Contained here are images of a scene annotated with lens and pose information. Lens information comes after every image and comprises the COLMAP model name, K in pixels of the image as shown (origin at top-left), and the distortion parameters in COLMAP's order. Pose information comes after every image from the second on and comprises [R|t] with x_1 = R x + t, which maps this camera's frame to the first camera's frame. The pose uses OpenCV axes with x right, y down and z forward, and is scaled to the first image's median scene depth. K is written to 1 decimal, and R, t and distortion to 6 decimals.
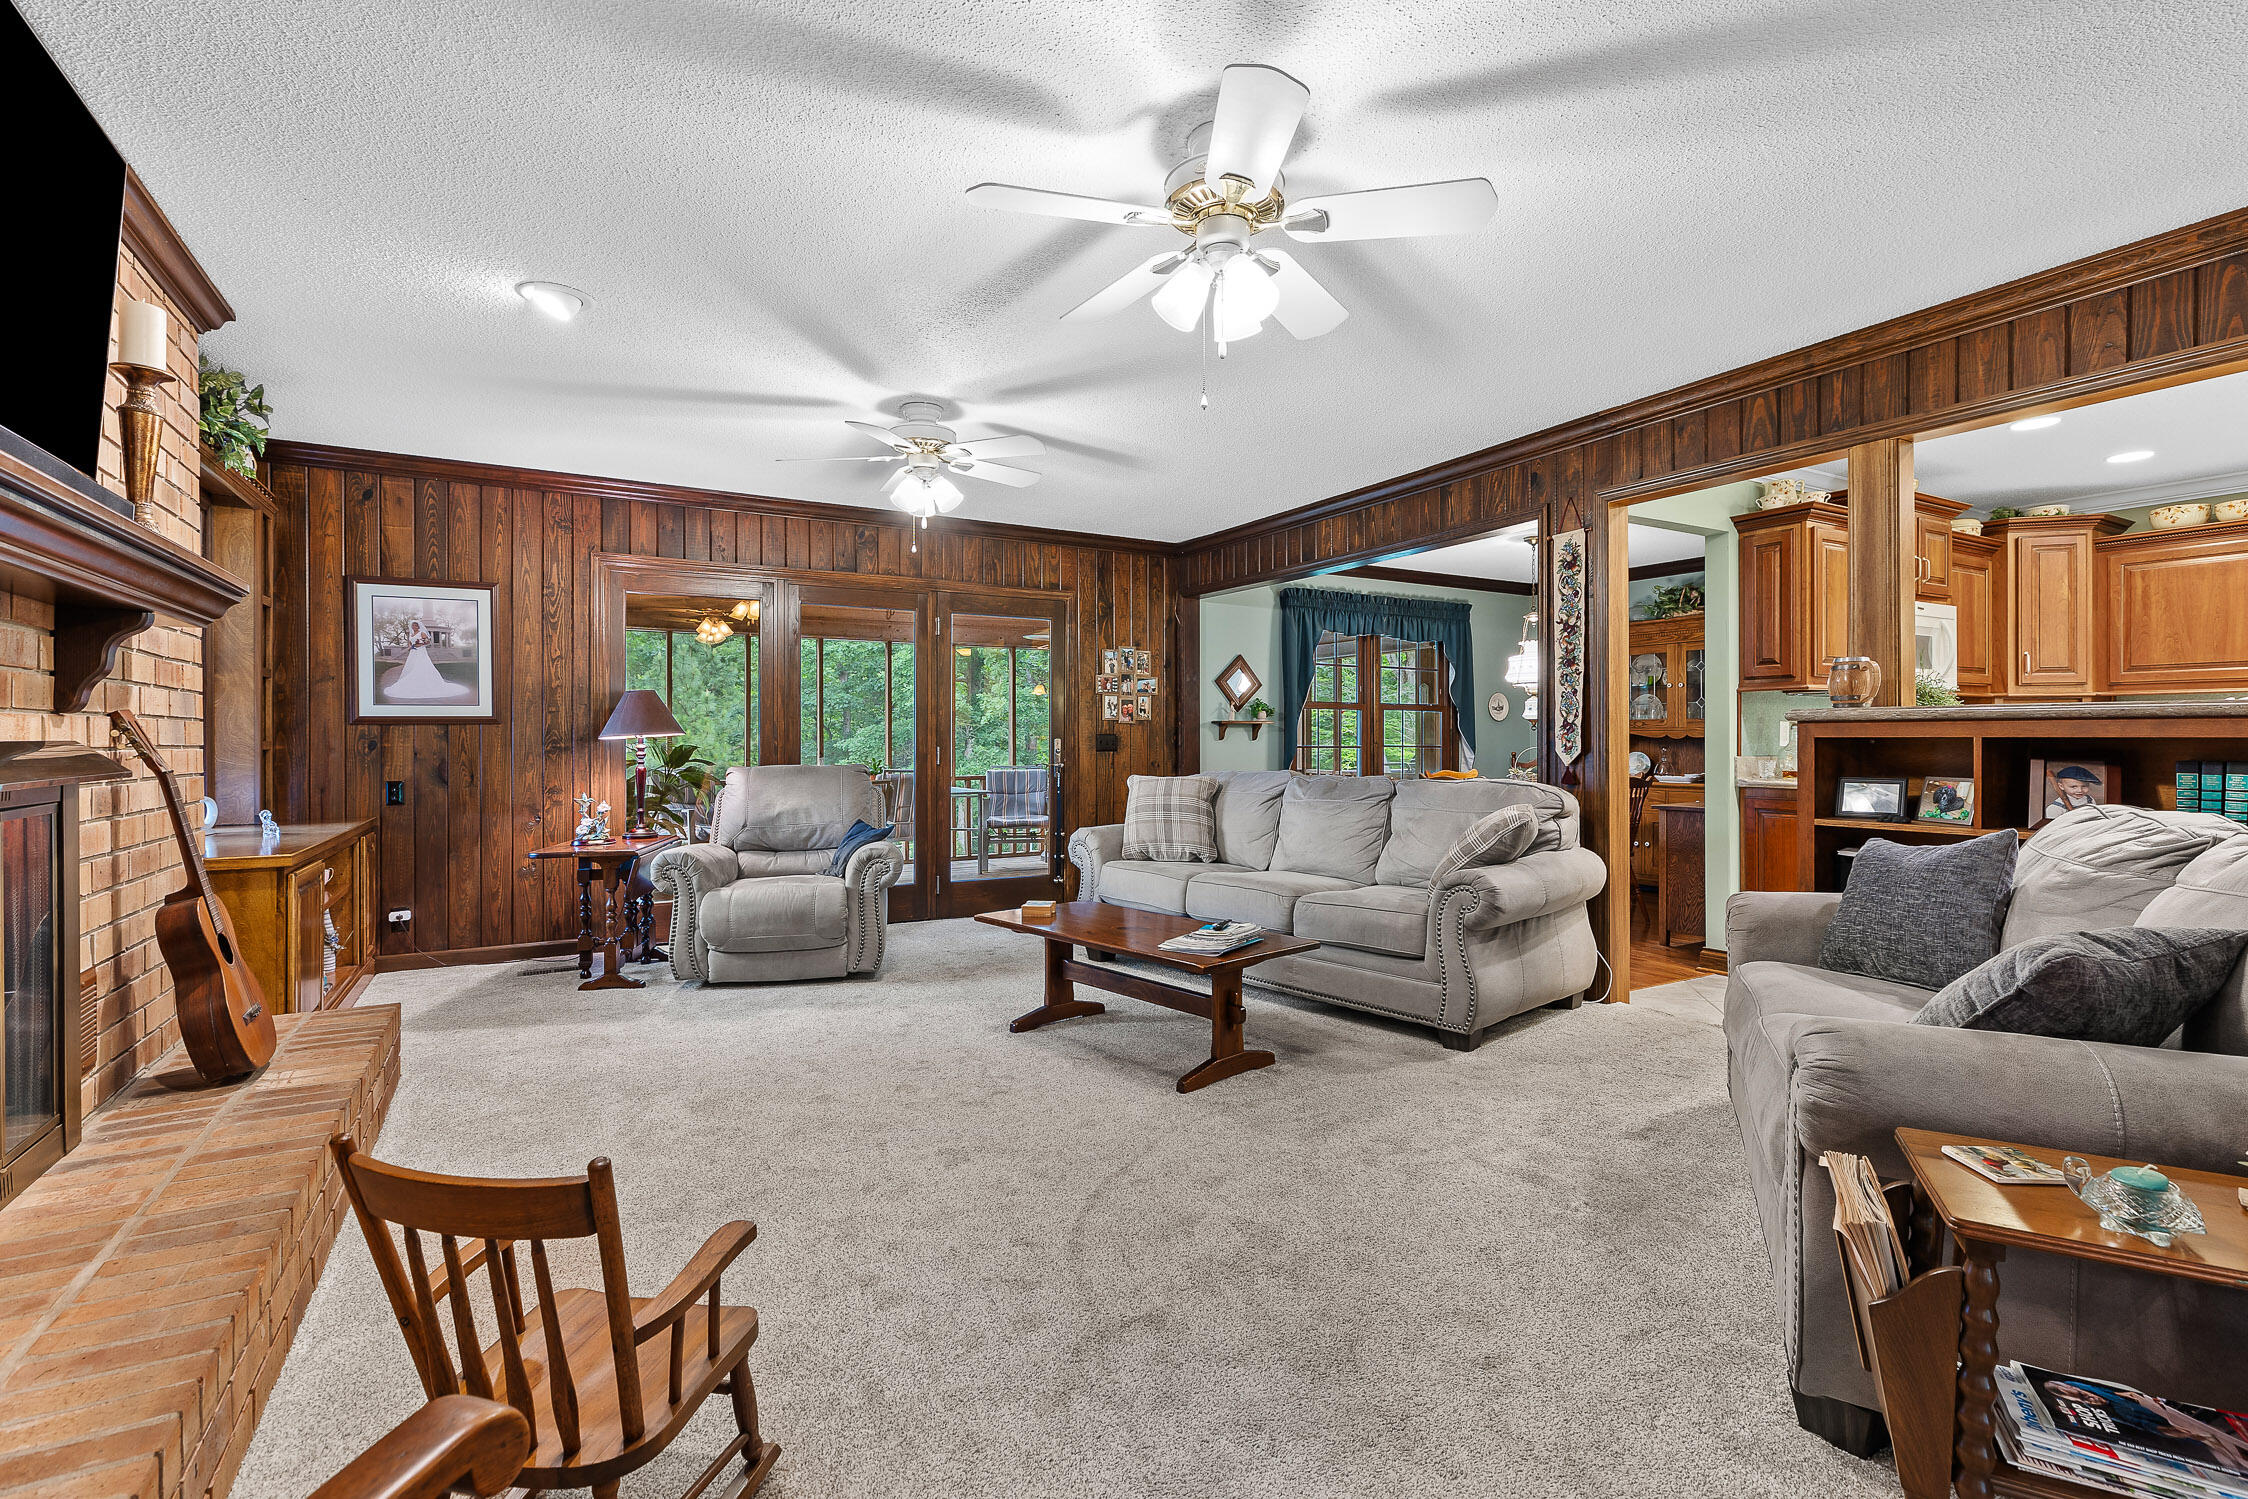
lens RADIAL K [[1018.4, 0, 1133.4], [0, 1018.4, 742.5], [0, 0, 1]] dist [0.001693, -0.000414]
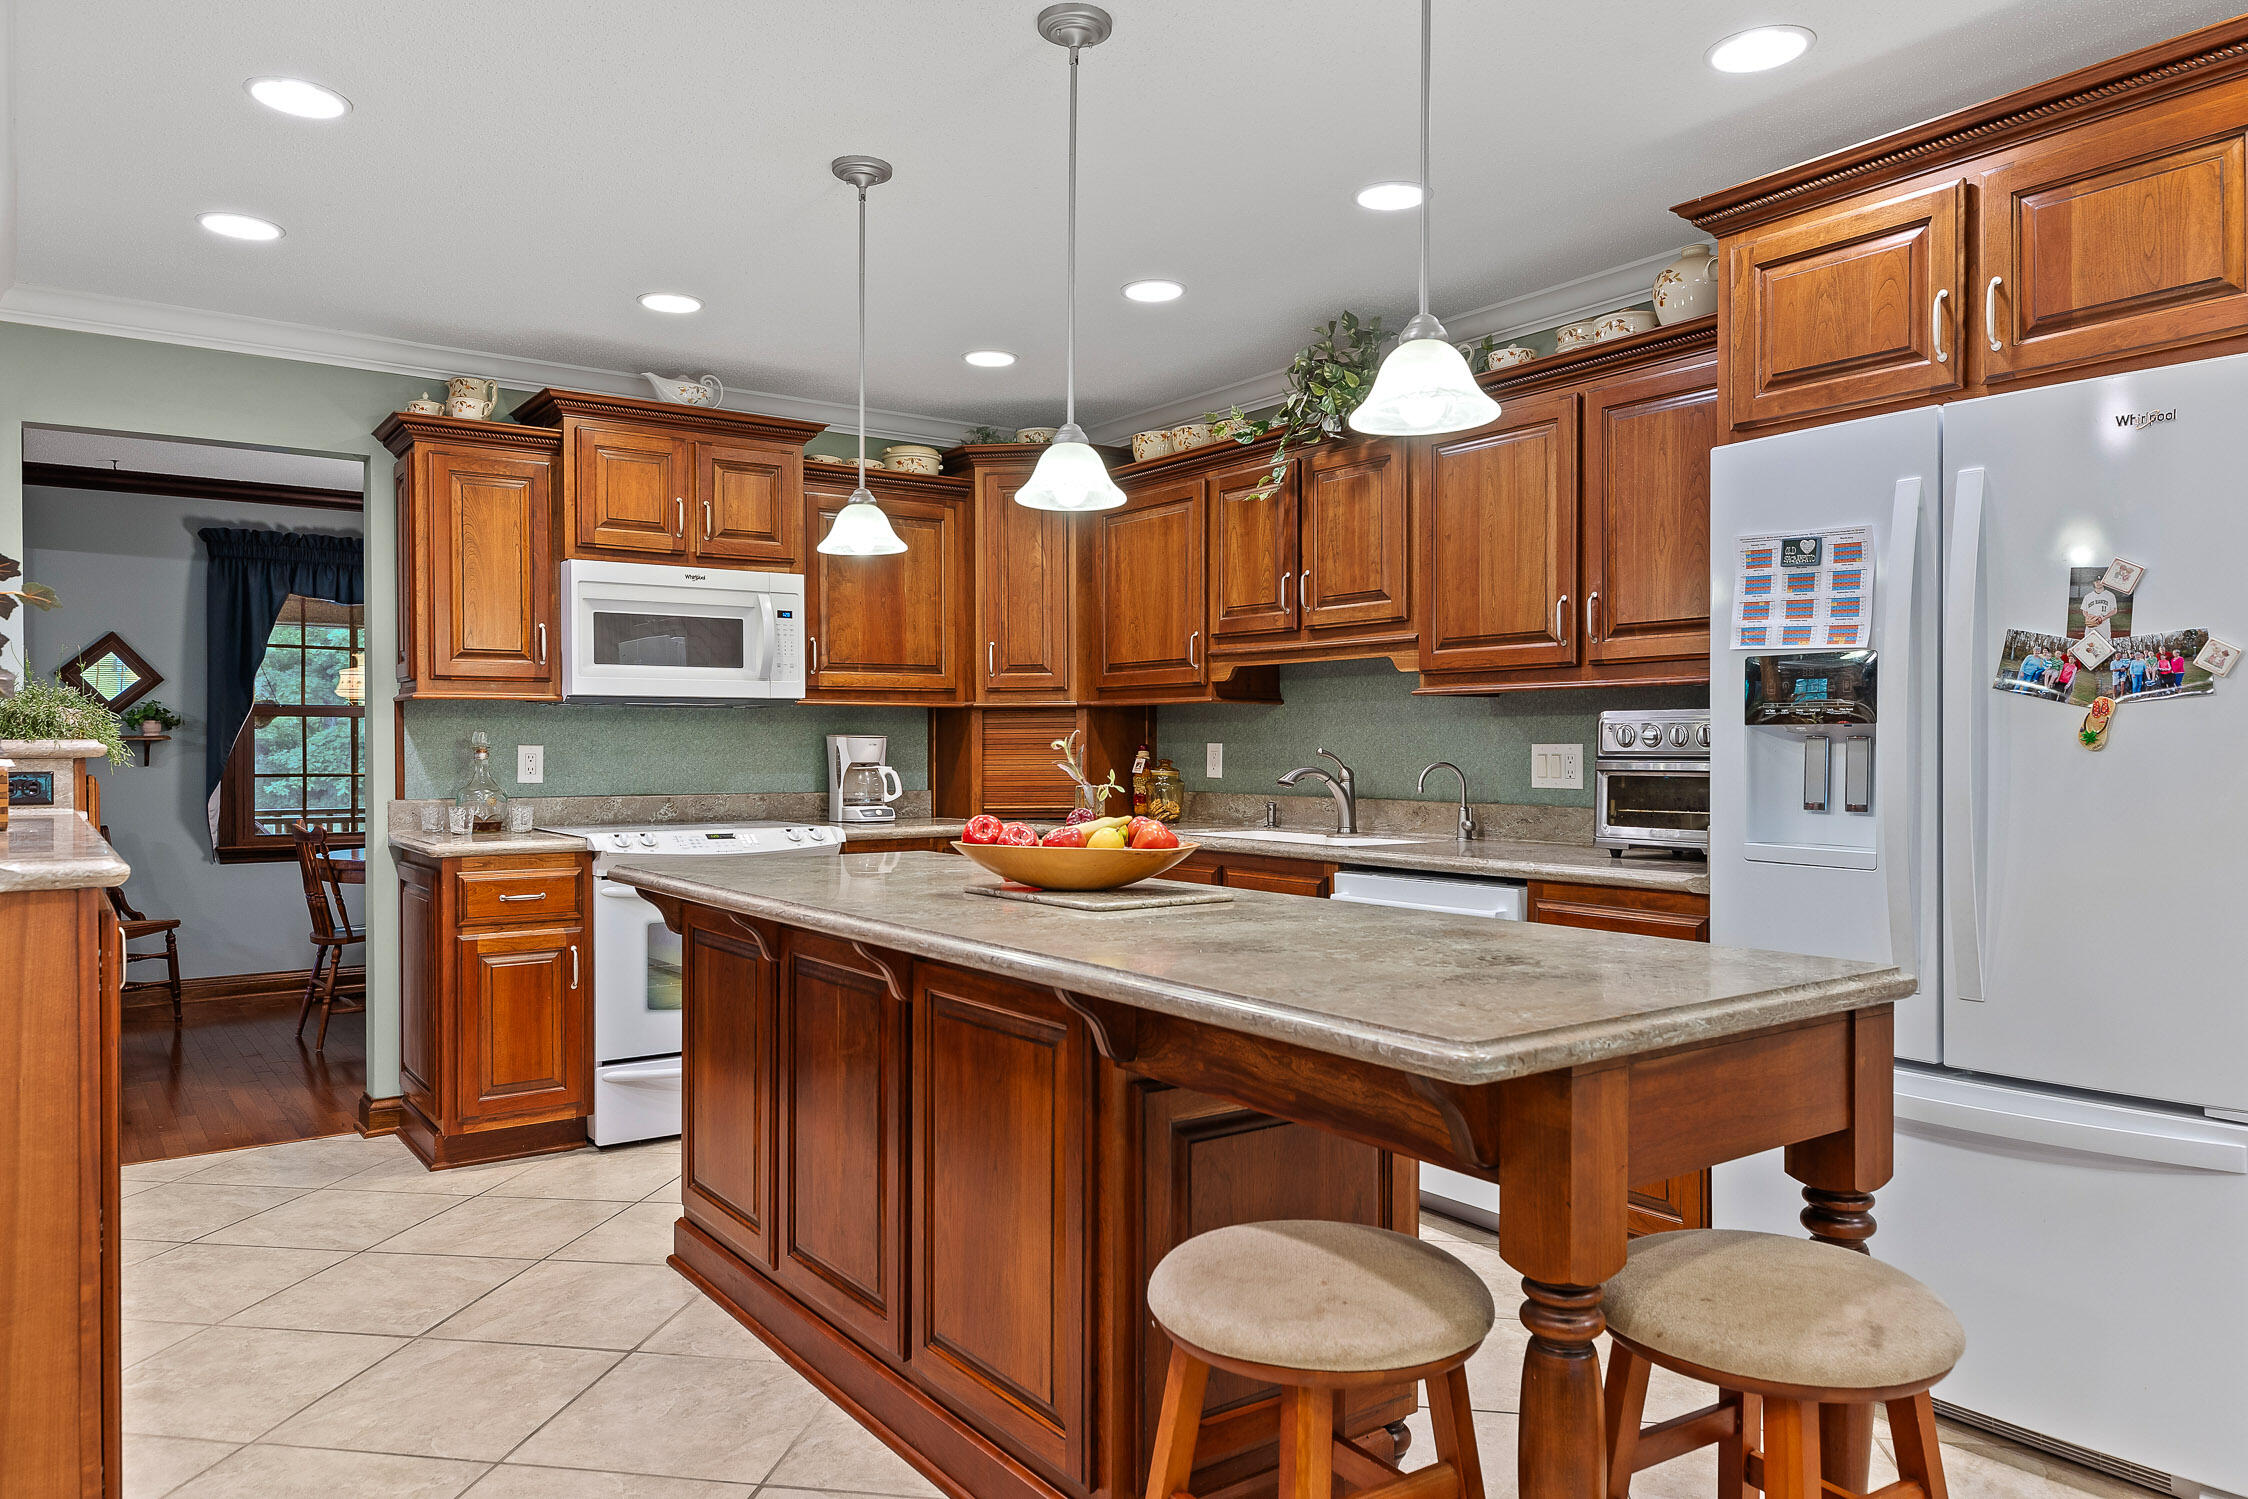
lens RADIAL K [[1511.9, 0, 1127.7], [0, 1511.9, 748.7], [0, 0, 1]] dist [0.016473, -0.006990]
pose [[0.994097, 0.000511, 0.108493, 1.018475], [-0.000208, 0.999996, -0.002805, -0.016948], [-0.108494, 0.002765, 0.994093, -0.021432]]
